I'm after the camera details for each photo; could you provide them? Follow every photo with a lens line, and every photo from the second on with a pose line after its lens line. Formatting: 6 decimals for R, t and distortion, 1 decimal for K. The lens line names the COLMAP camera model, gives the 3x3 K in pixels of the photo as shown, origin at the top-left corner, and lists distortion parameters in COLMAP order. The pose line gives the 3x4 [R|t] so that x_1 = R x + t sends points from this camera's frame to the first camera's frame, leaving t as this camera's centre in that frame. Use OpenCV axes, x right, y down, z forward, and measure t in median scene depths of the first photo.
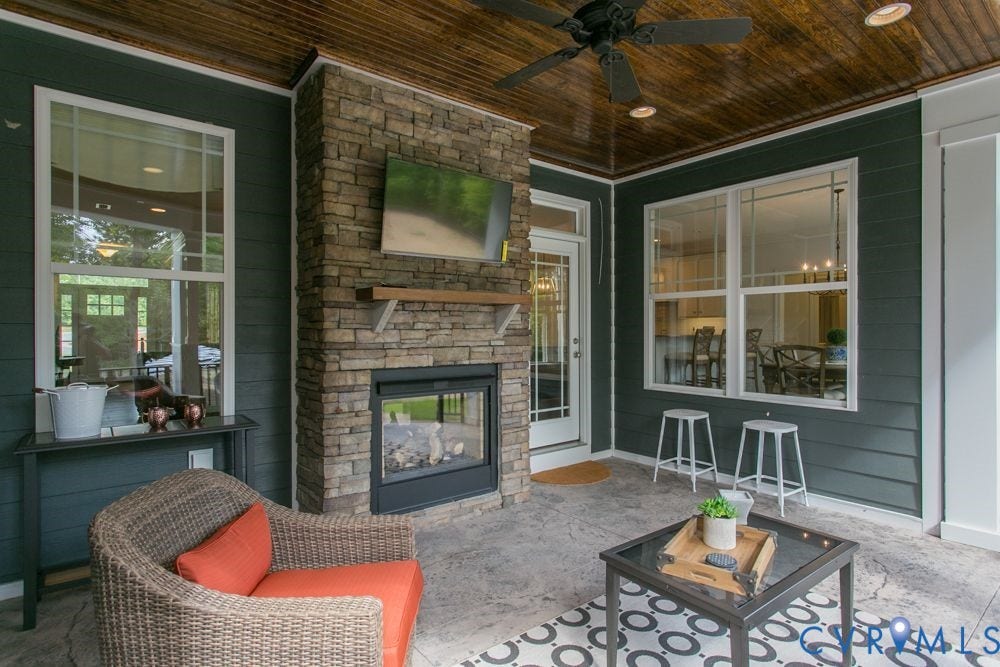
lens RADIAL K [[518.2, 0, 502.1], [0, 518.2, 331.8], [0, 0, 1]] dist [-0.002111, 0.000604]
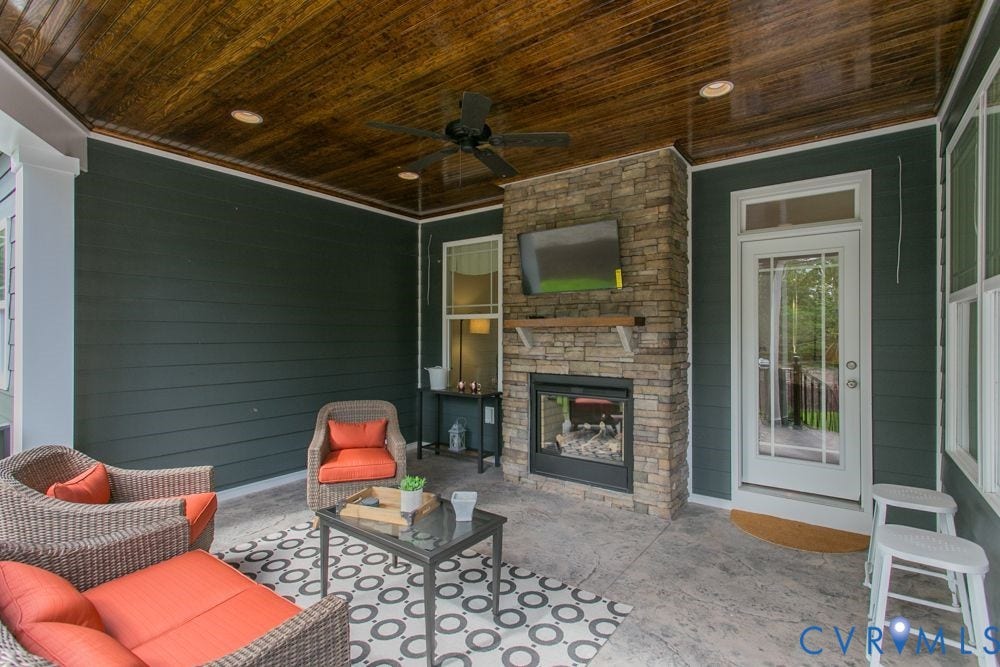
lens RADIAL K [[471.7, 0, 502.4], [0, 471.7, 334.2], [0, 0, 1]] dist [-0.000090, 0.000726]
pose [[0.265887, -0.000711, -0.964004, 0.971510], [-0.005783, 0.999981, -0.002332, -0.032881], [0.963987, 0.006195, 0.265878, 0.511055]]
